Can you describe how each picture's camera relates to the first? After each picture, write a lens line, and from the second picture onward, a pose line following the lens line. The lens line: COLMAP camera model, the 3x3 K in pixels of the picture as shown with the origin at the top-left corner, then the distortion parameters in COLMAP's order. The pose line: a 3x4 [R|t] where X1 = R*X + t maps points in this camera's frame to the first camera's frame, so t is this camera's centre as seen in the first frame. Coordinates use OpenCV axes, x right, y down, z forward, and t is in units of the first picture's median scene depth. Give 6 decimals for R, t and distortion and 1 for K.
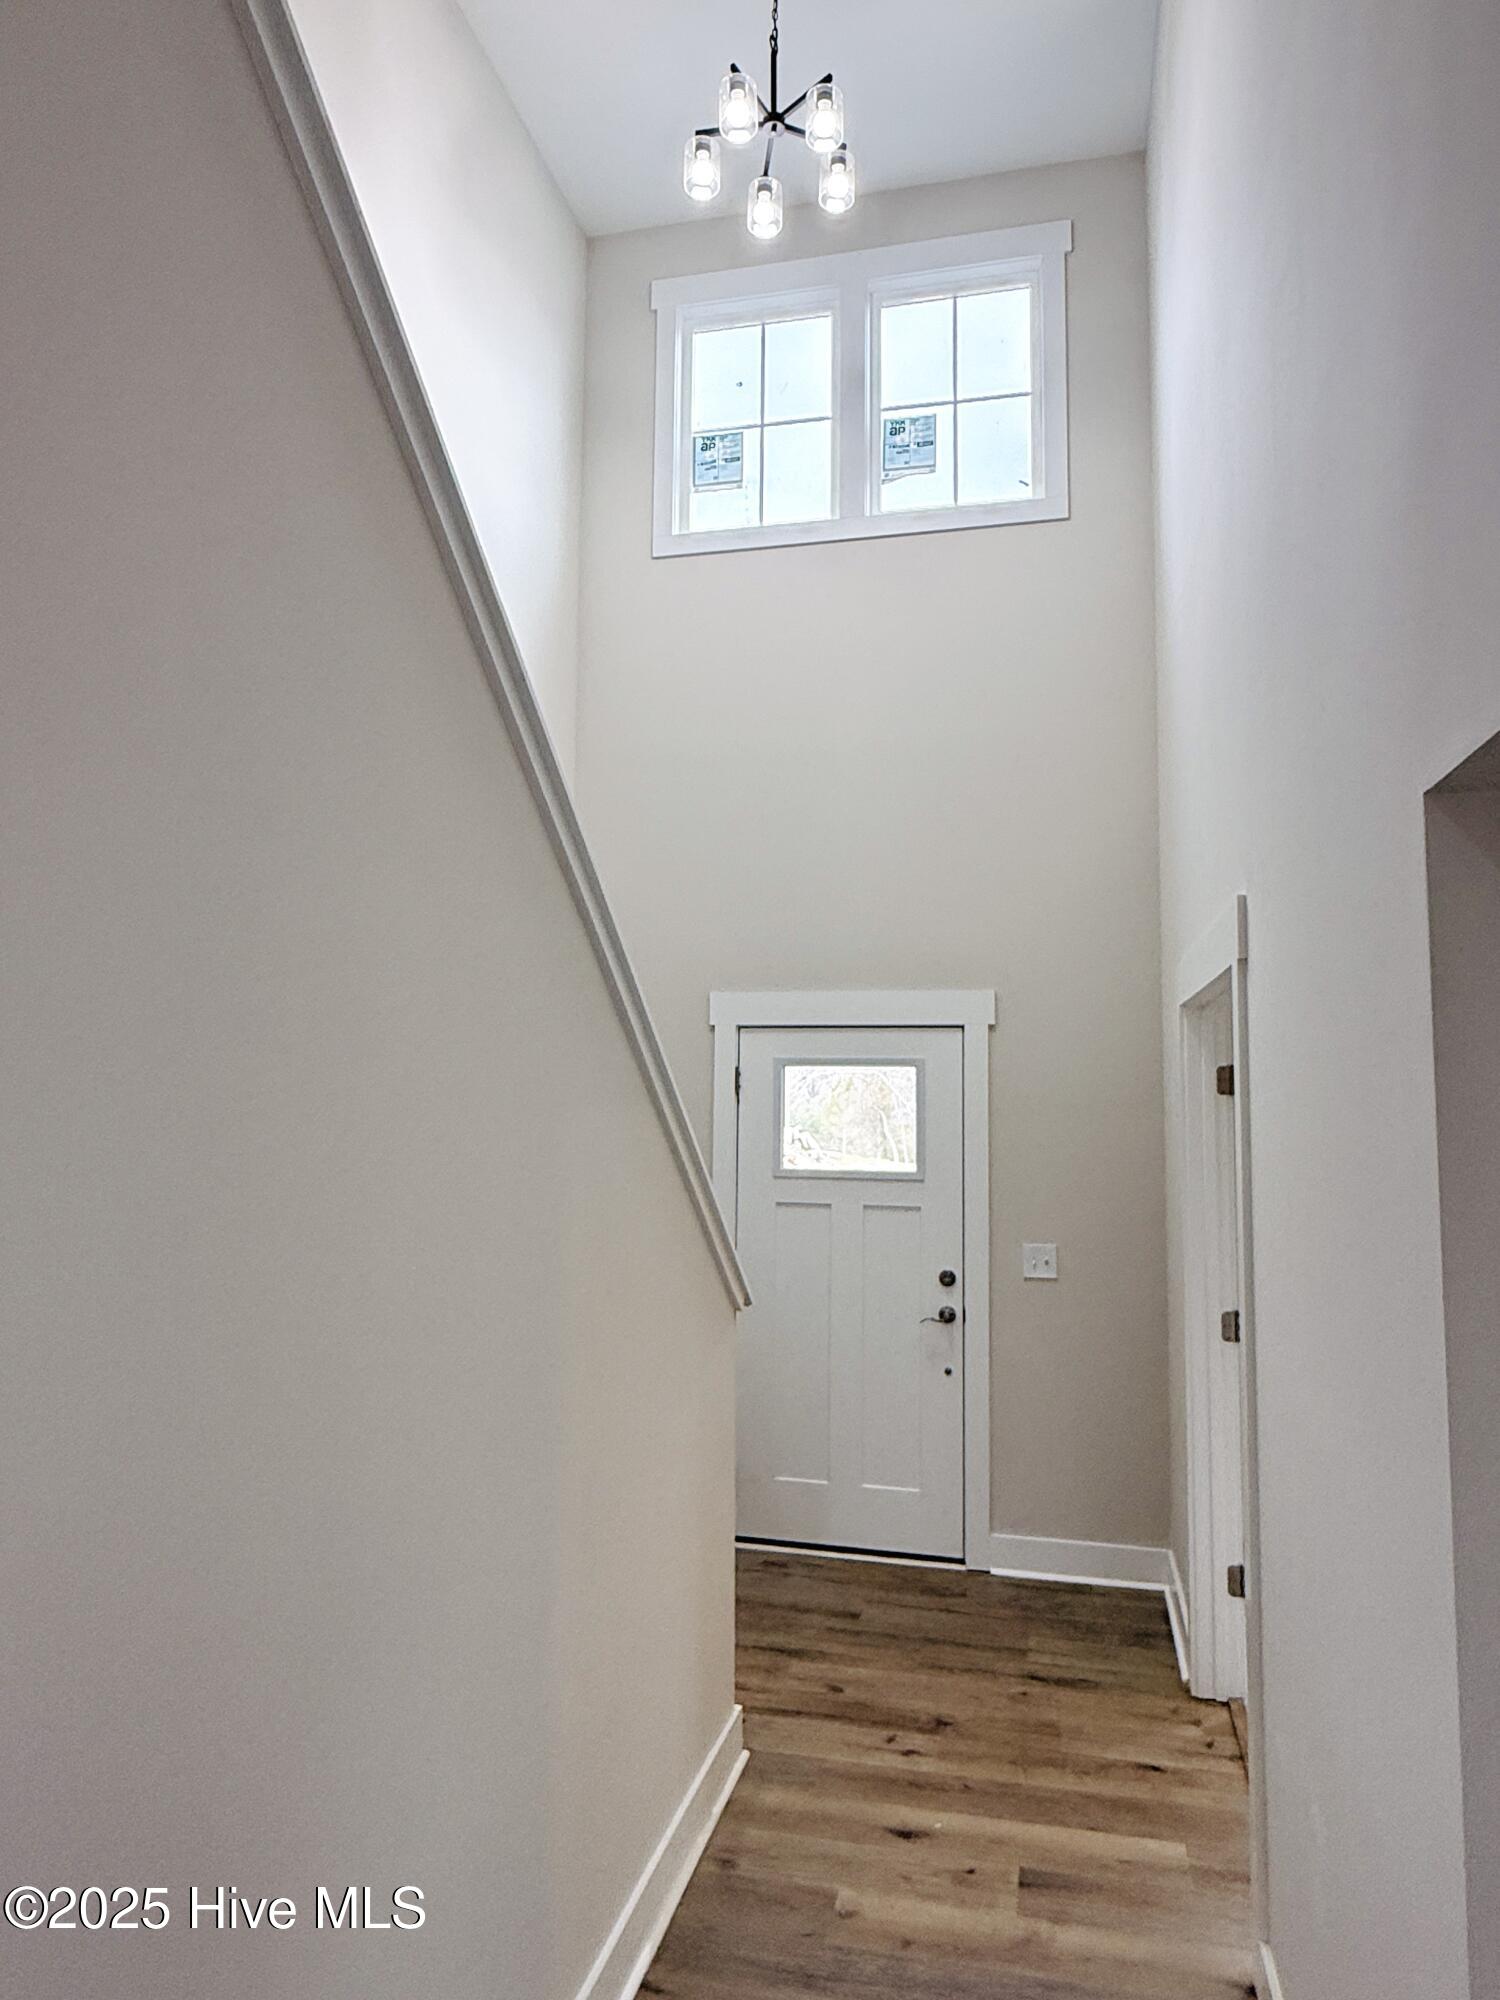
lens RADIAL K [[1247.7, 0, 751.0], [0, 1247.7, 996.8], [0, 0, 1]] dist [-0.007270, -0.002102]
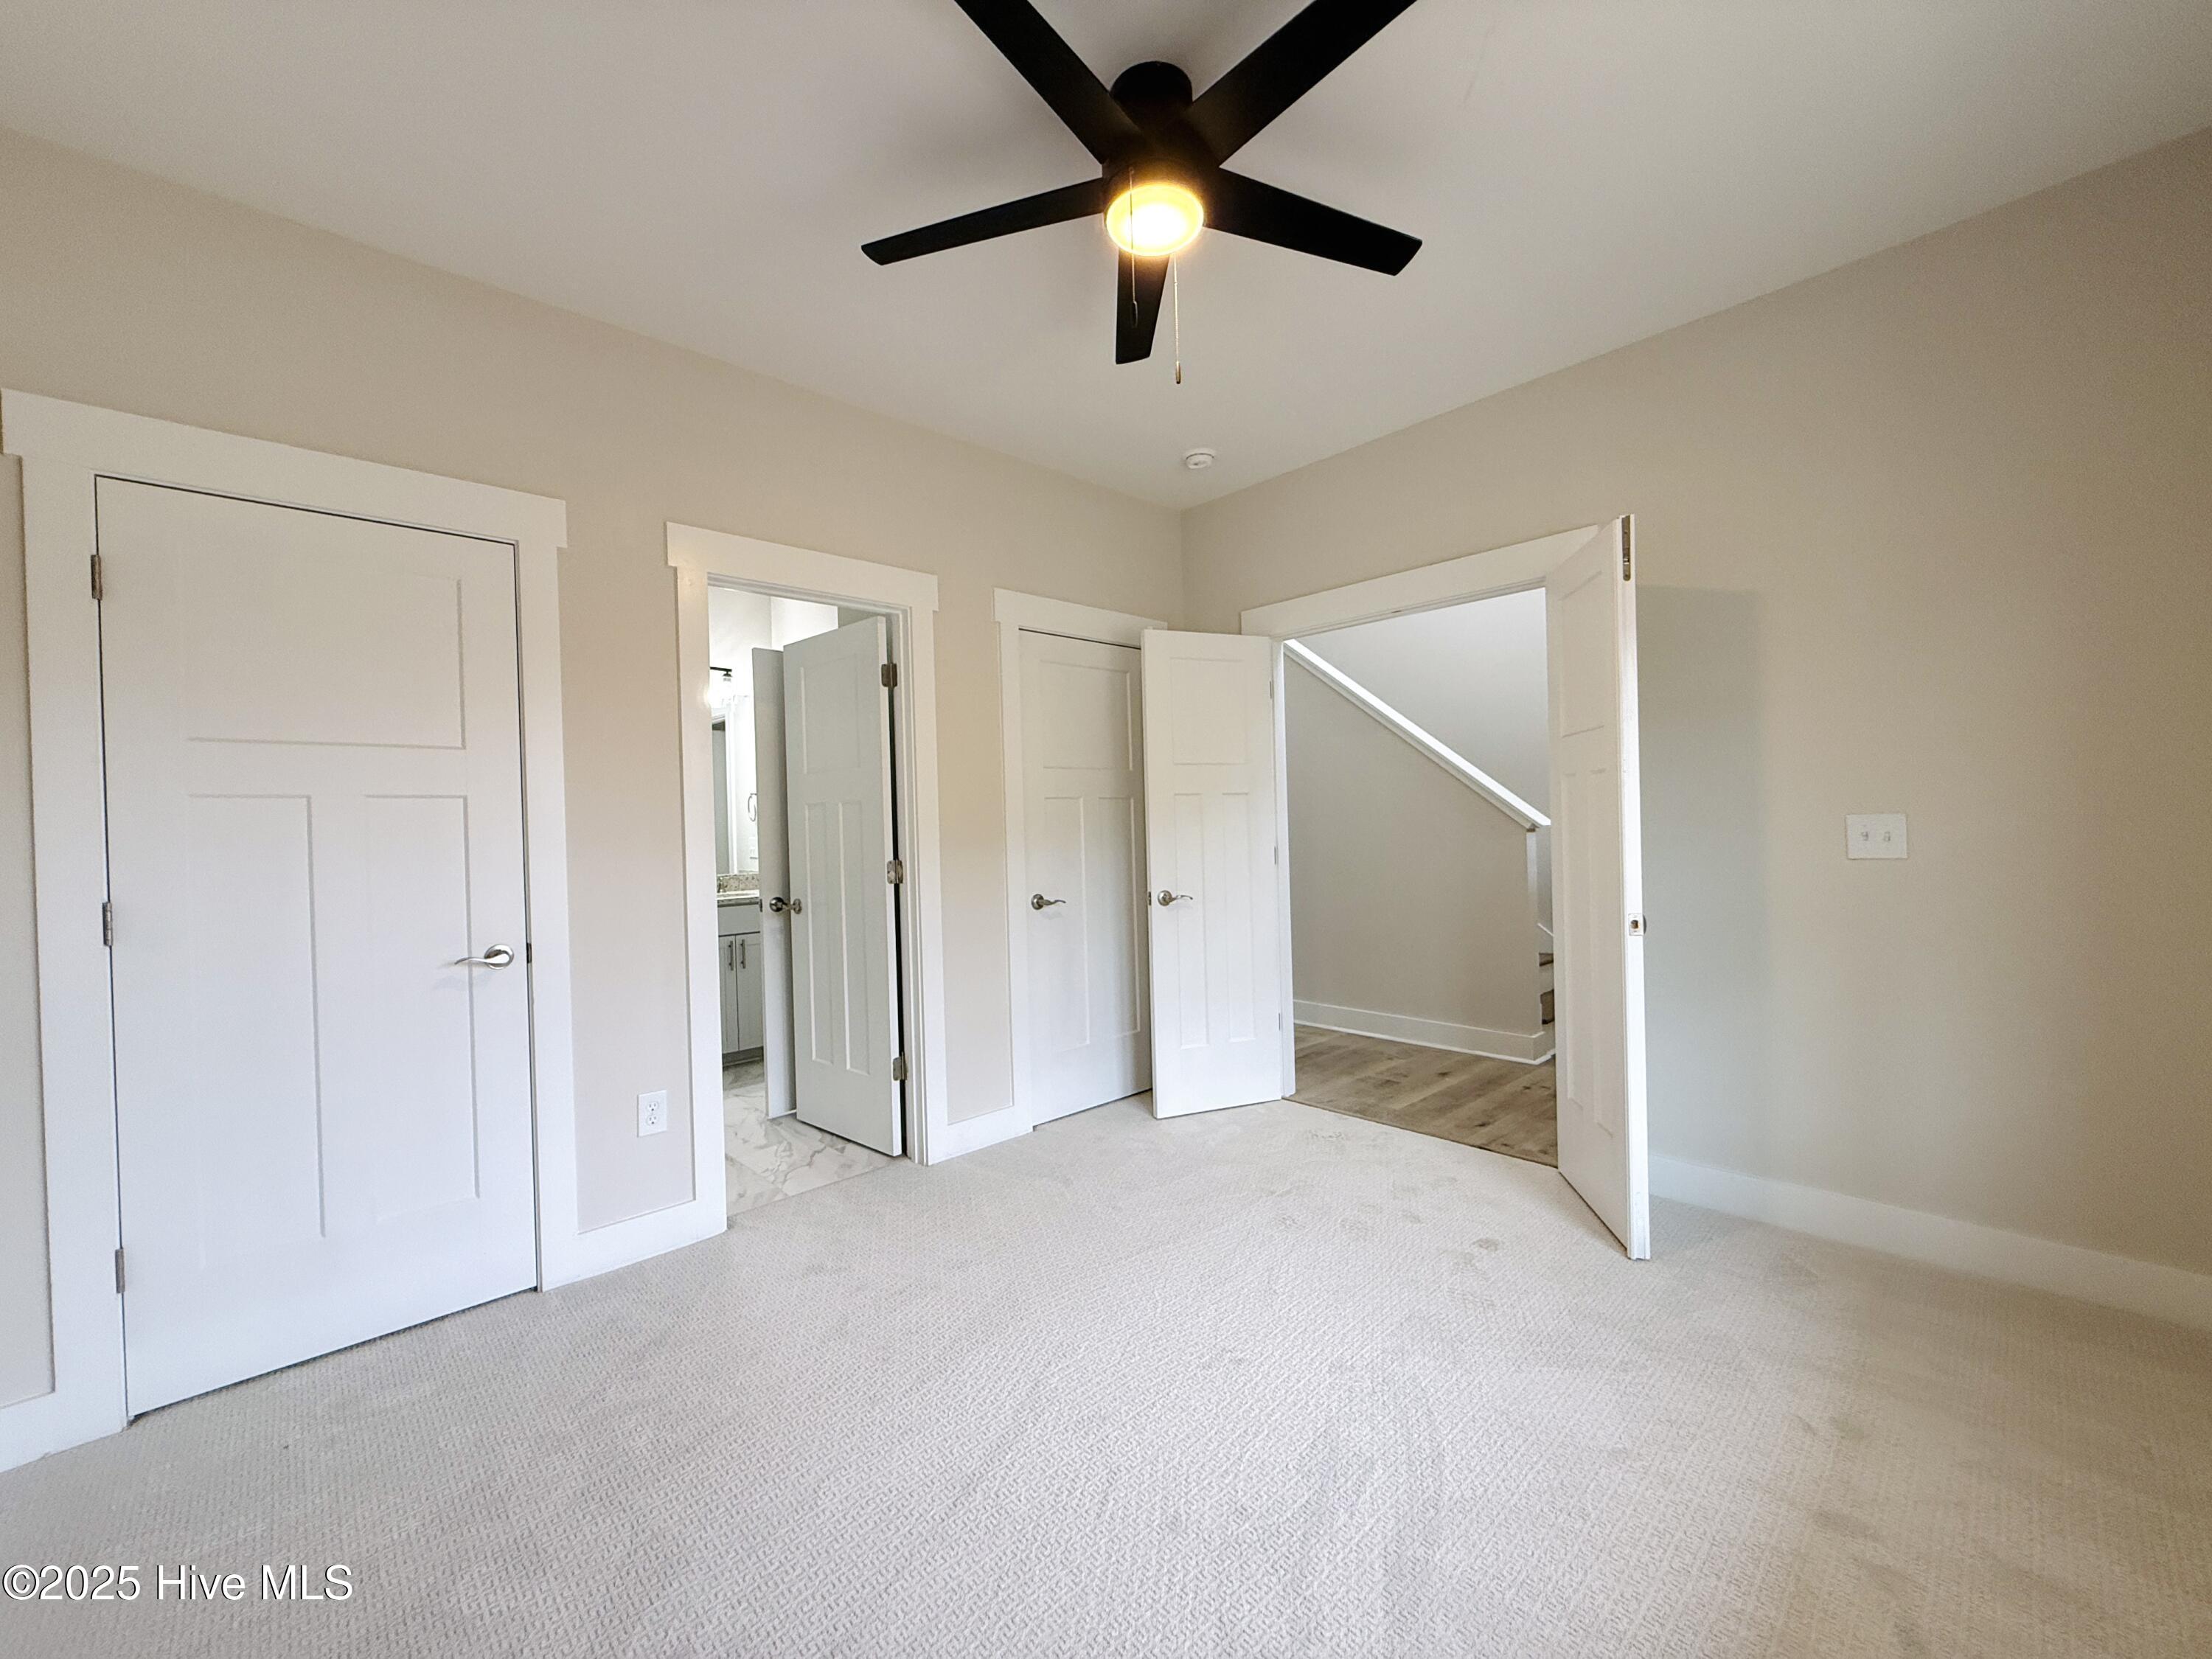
lens RADIAL K [[878.1, 0, 1096.5], [0, 878.1, 825.3], [0, 0, 1]] dist [-0.004148, 0.001318]
pose [[-0.552959, 0.006076, -0.833187, 1.751114], [0.091150, 0.994413, -0.053241, 0.321380], [0.828208, -0.105385, -0.550423, 1.470068]]
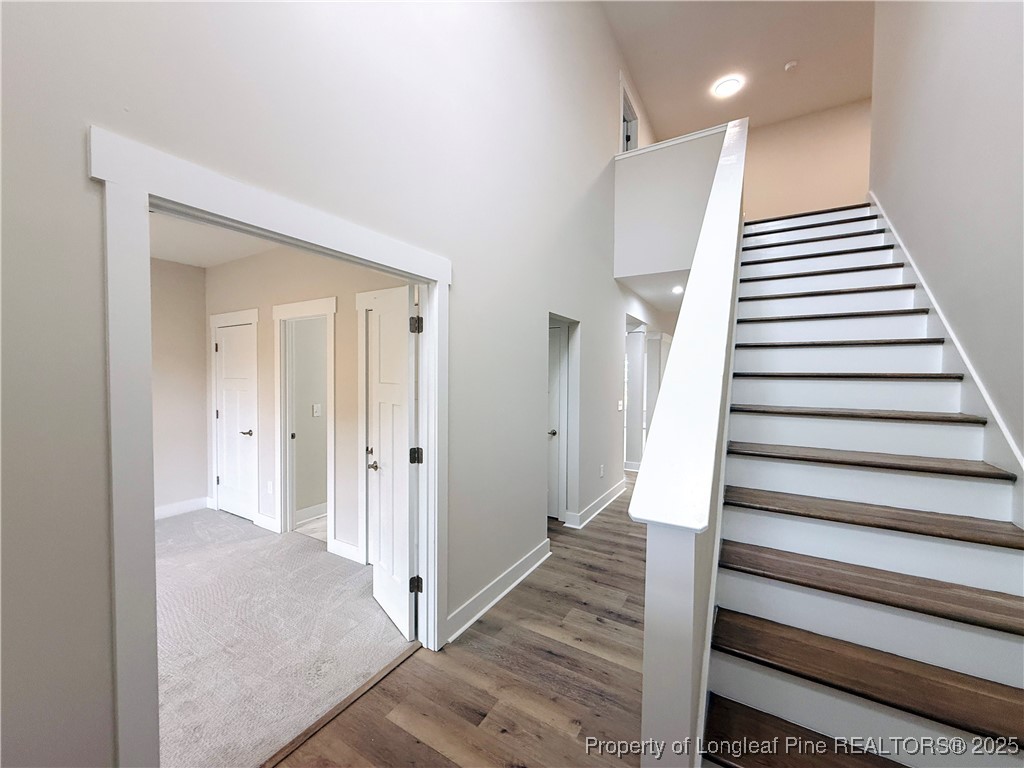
lens RADIAL K [[406.5, 0, 504.9], [0, 406.5, 383.1], [0, 0, 1]] dist [-0.004148, 0.001318]
pose [[-0.953156, -0.021809, 0.301693, -0.000423], [-0.040512, 0.997616, -0.055875, 0.212786], [-0.299755, -0.065480, -0.951767, 1.671938]]
